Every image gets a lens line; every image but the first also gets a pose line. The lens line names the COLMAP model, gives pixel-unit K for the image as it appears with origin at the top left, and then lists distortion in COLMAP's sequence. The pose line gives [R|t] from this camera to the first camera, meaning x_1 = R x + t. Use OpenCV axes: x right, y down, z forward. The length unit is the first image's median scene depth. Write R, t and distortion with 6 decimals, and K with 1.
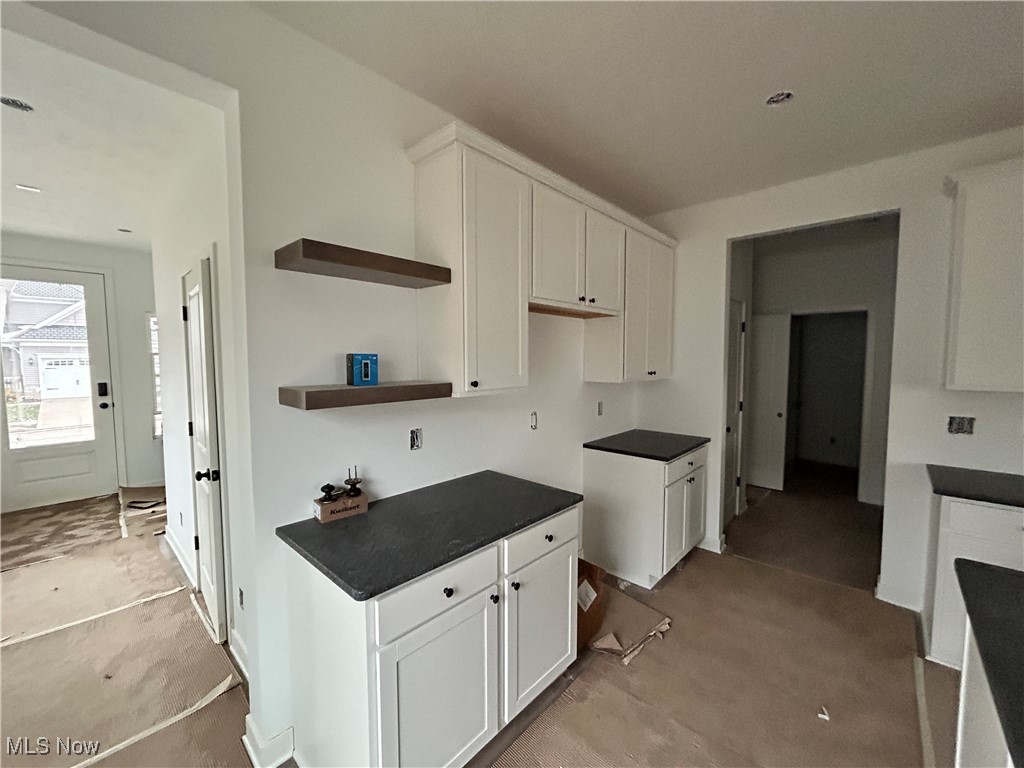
lens RADIAL K [[412.9, 0, 506.6], [0, 412.9, 386.9], [0, 0, 1]] dist [-0.000199, -0.000348]
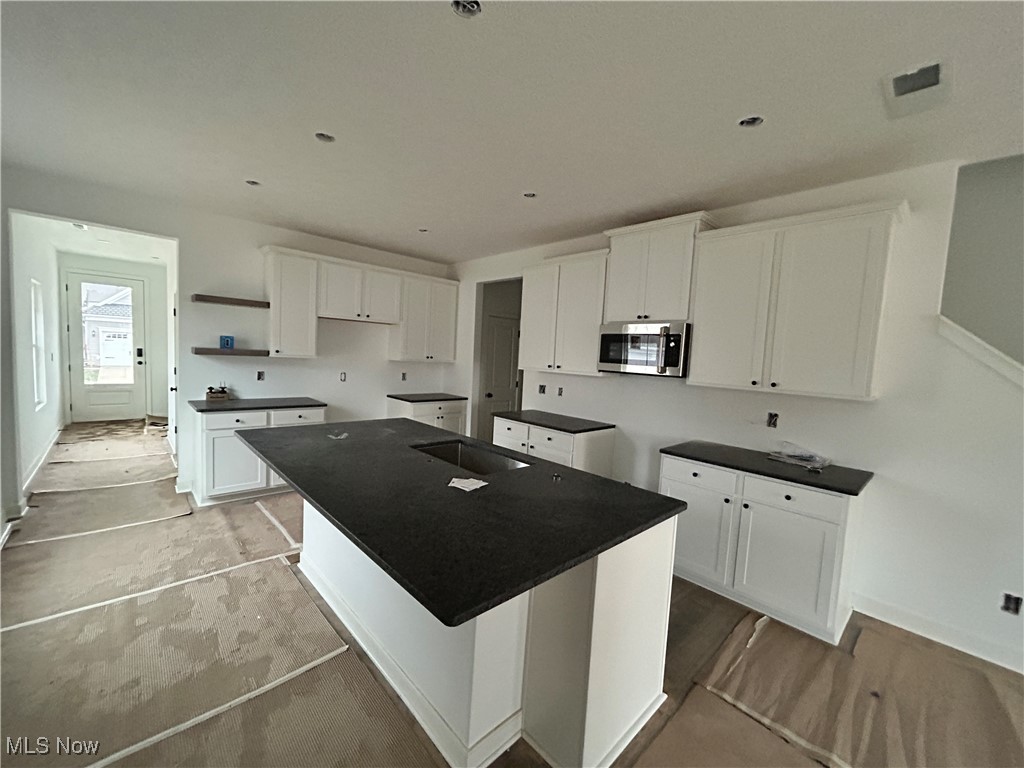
lens RADIAL K [[412.9, 0, 507.9], [0, 412.9, 388.2], [0, 0, 1]] dist [-0.000199, -0.000348]
pose [[0.996115, 0.060138, -0.064333, 0.813043], [-0.059321, 0.998133, 0.014529, 0.052654], [0.065087, -0.010657, 0.997823, -0.739404]]
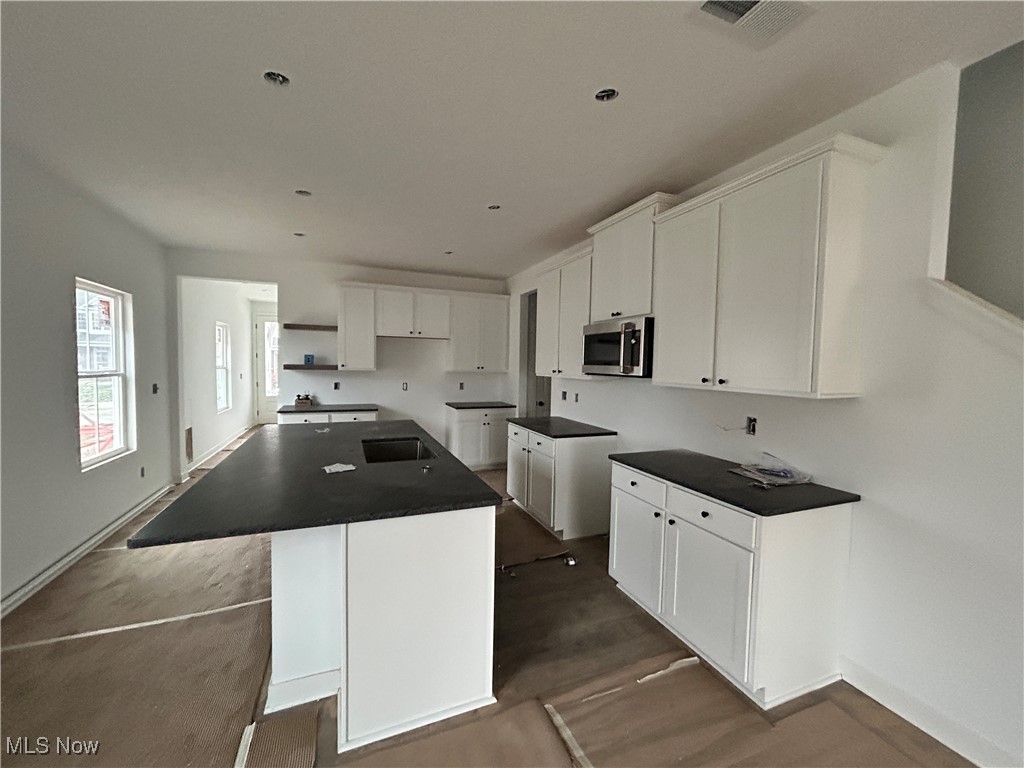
lens RADIAL K [[412.9, 0, 509.7], [0, 412.9, 388.2], [0, 0, 1]] dist [-0.000199, -0.000348]
pose [[0.905360, 0.045013, -0.422252, 1.286176], [-0.050338, 0.998731, -0.001462, 0.056471], [0.421650, 0.022579, 0.906477, -0.655560]]
